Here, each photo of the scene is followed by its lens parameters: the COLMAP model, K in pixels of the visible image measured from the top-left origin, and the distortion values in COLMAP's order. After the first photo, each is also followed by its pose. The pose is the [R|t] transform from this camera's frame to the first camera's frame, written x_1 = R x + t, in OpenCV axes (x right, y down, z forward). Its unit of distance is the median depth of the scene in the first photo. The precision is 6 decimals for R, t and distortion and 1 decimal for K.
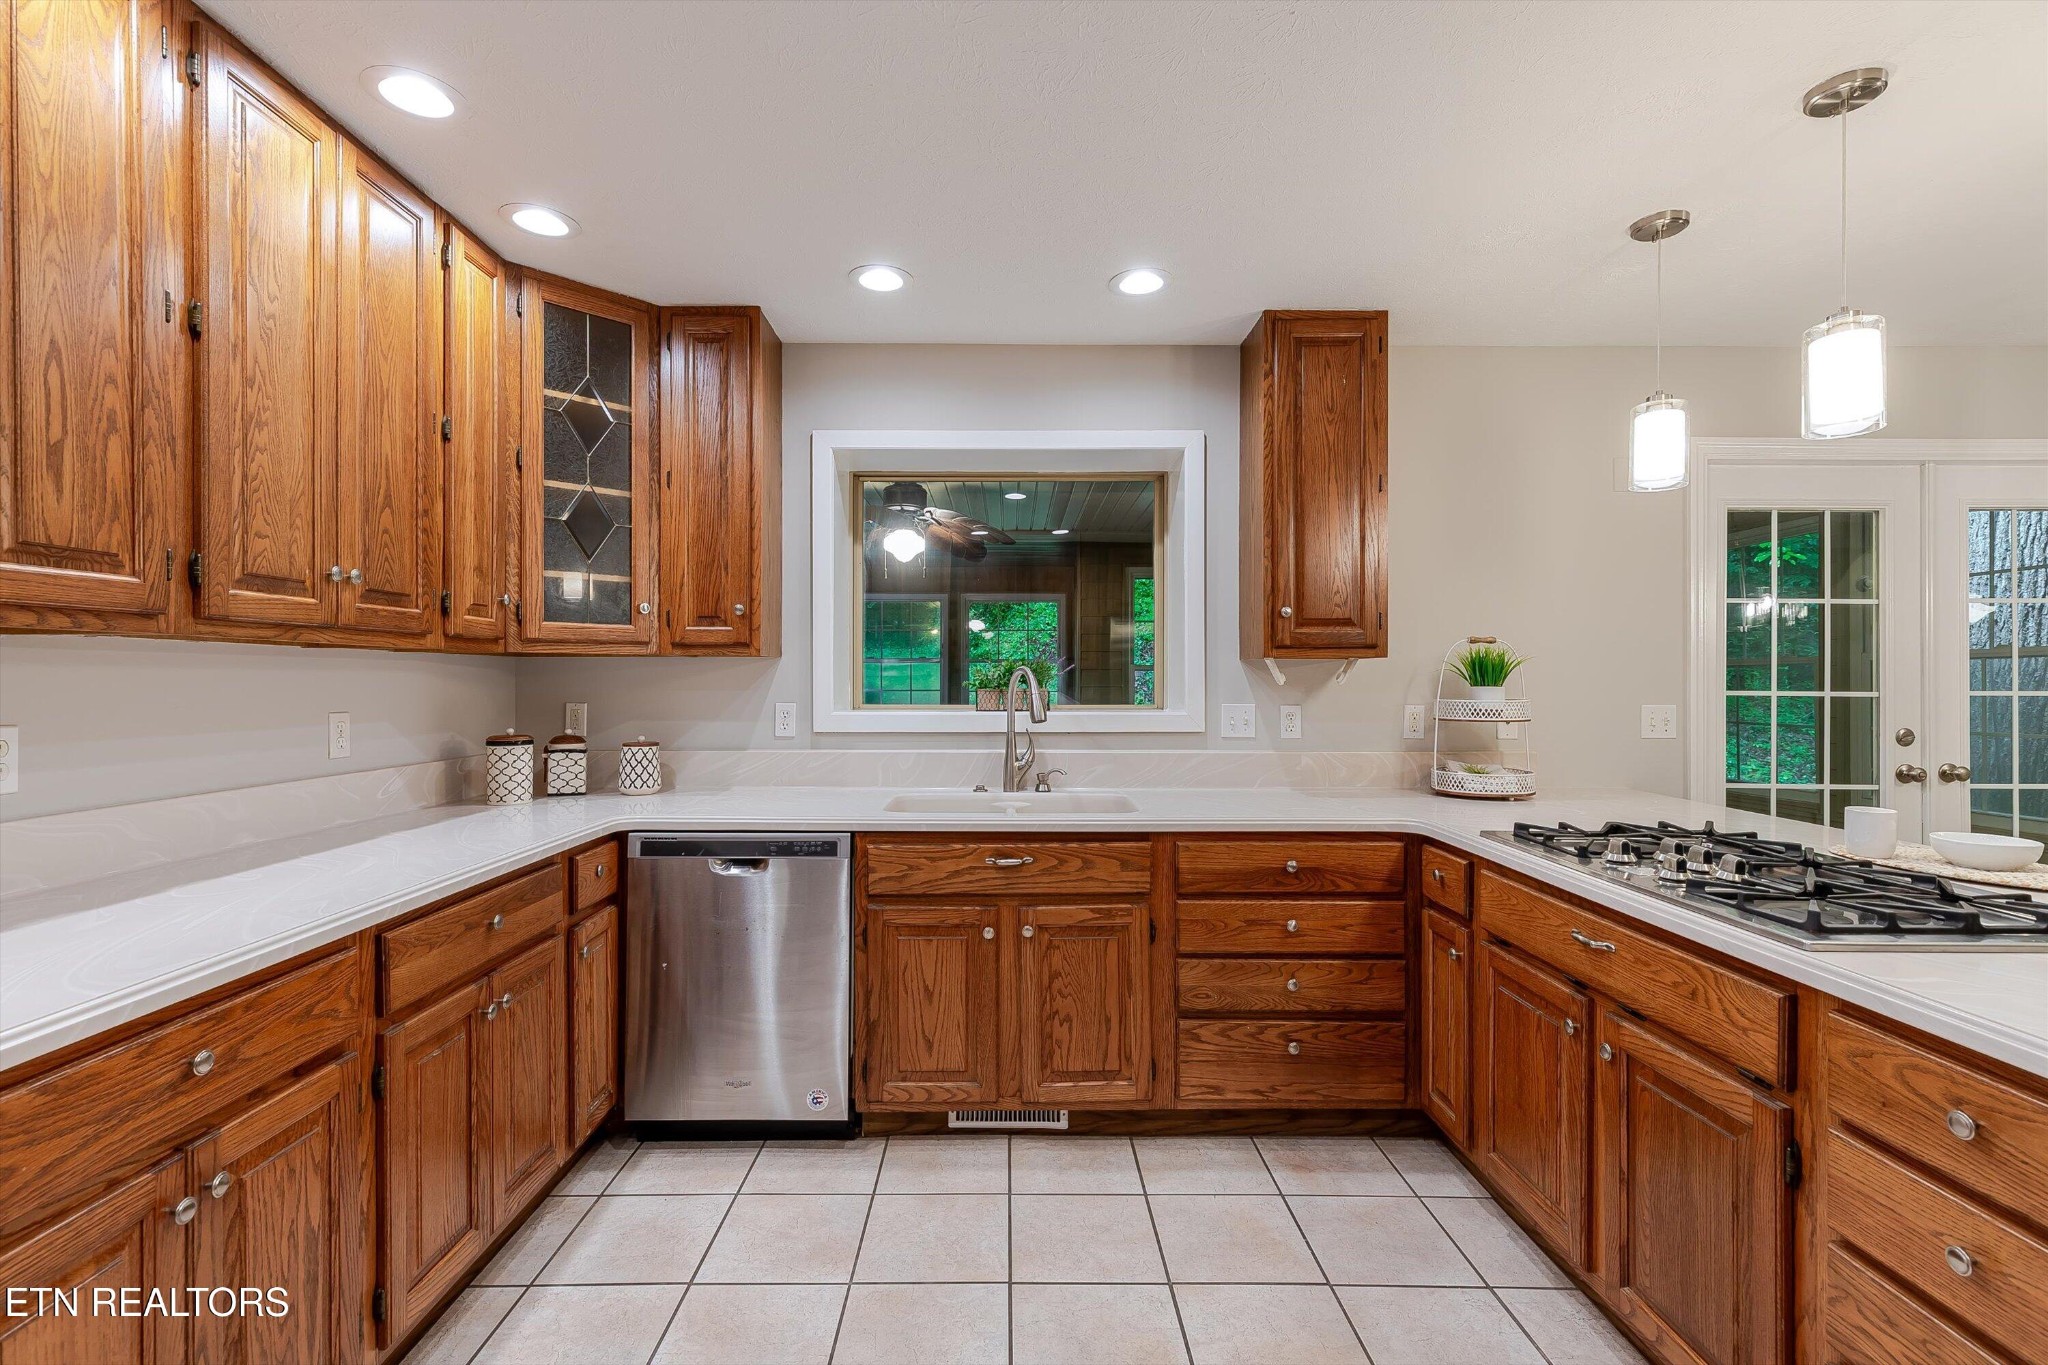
lens RADIAL K [[917.7, 0, 1028.4], [0, 917.7, 682.7], [0, 0, 1]] dist [0.001827, -0.000067]
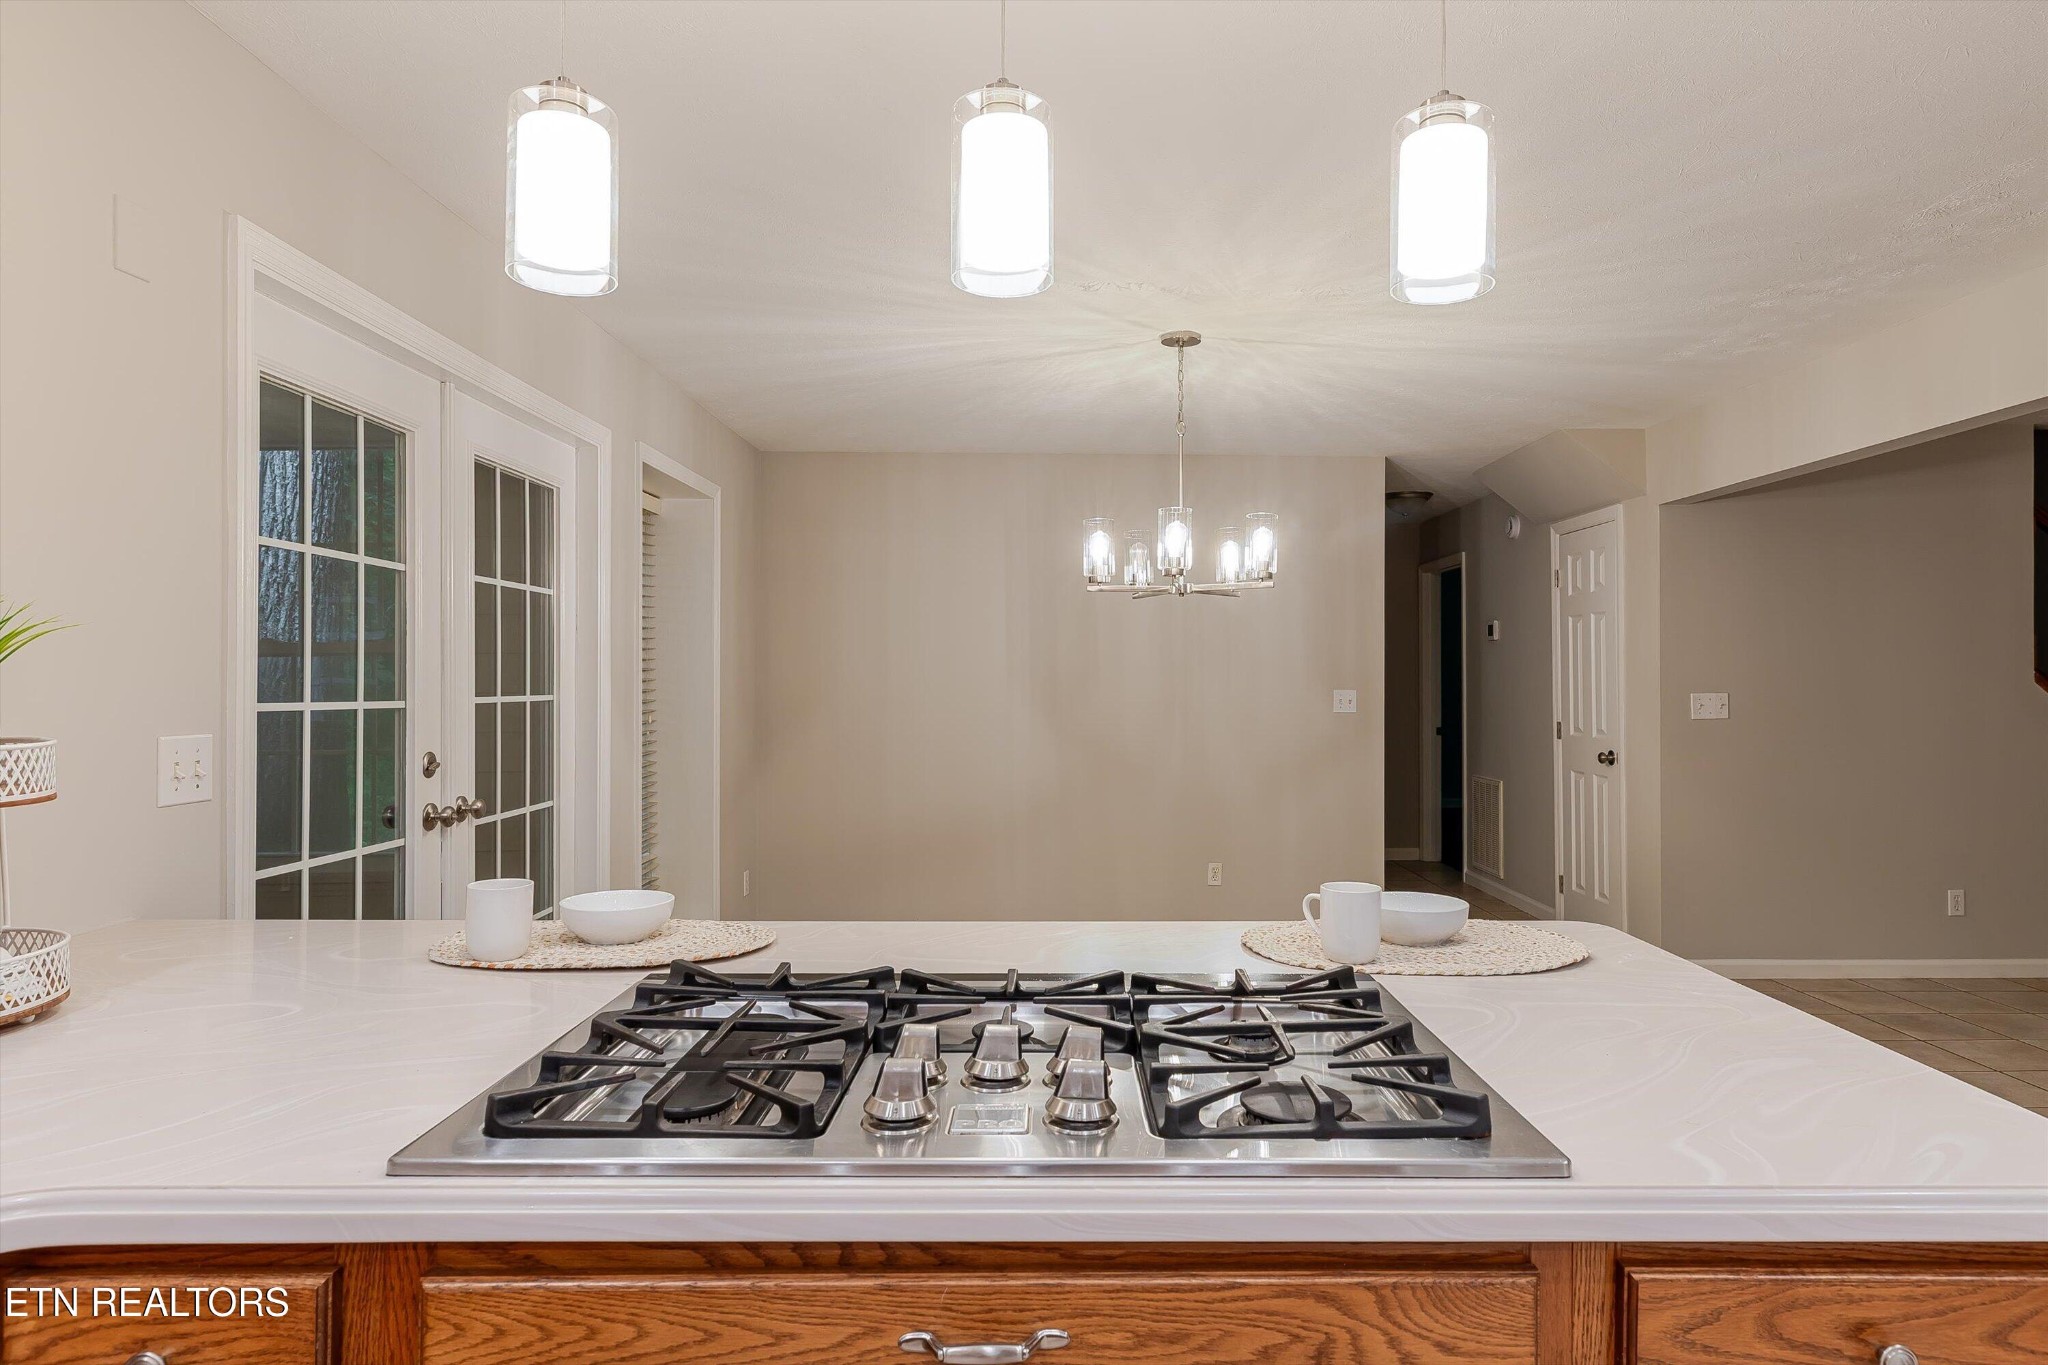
lens RADIAL K [[1176.2, 0, 1027.1], [0, 1176.2, 682.0], [0, 0, 1]] dist [0.016781, 0.000376]
pose [[0.004429, -0.002747, 0.999986, 0.058936], [0.006899, 0.999973, 0.002717, -0.002624], [-0.999966, 0.006887, 0.004448, 0.542284]]
